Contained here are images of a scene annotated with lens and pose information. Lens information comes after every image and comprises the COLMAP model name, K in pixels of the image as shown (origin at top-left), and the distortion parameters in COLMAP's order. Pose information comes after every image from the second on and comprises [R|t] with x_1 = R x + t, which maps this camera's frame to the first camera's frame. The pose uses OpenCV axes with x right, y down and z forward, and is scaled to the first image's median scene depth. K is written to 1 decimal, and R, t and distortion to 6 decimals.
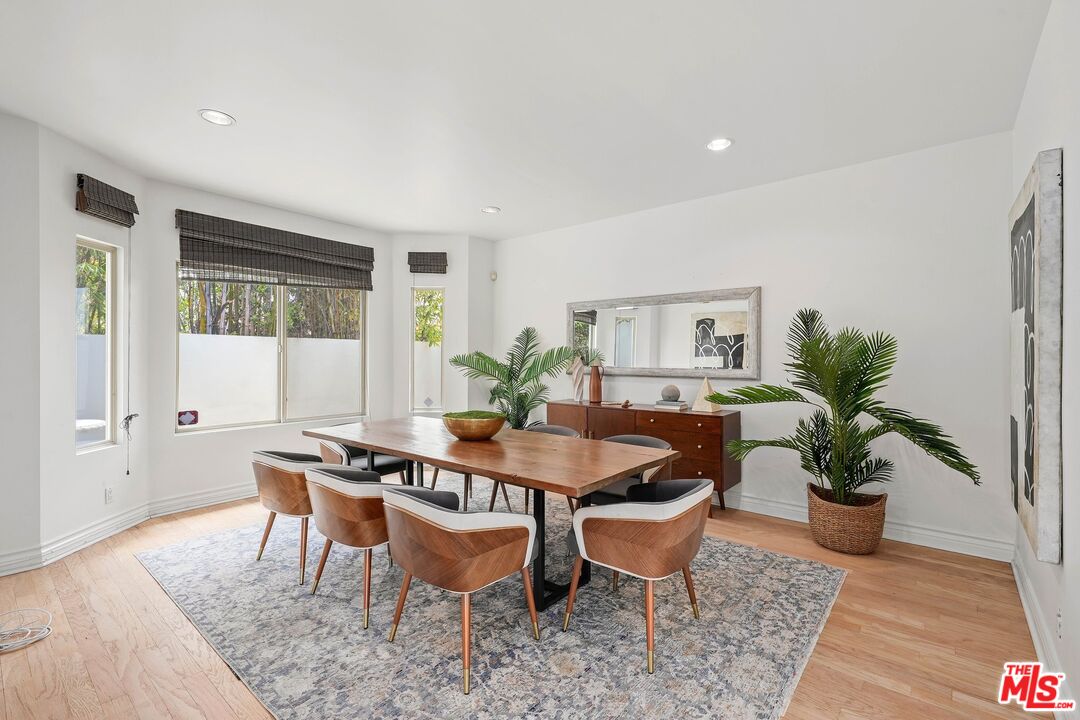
lens RADIAL K [[482.6, 0, 532.6], [0, 482.6, 355.3], [0, 0, 1]] dist [-0.019893, -0.000108]
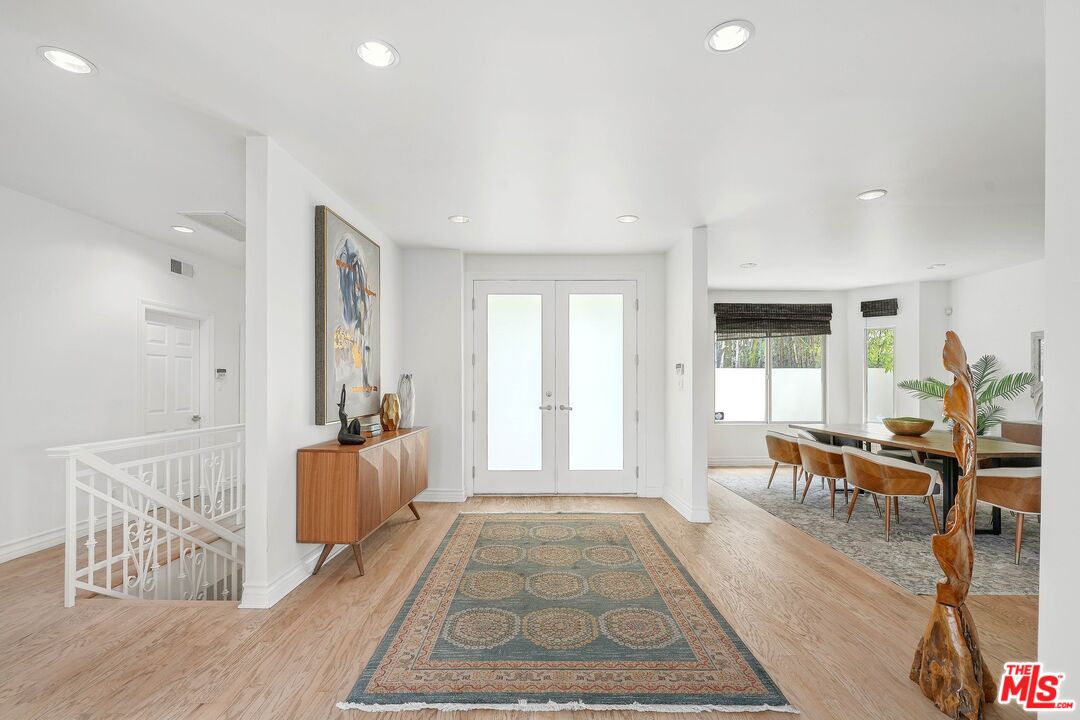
lens RADIAL K [[473.2, 0, 540.8], [0, 473.2, 379.0], [0, 0, 1]] dist [-0.006130, 0.000431]
pose [[0.651723, -0.004959, -0.758441, 0.164497], [0.004581, 0.999986, -0.002602, -0.006285], [0.758443, -0.001779, 0.651737, -0.559185]]
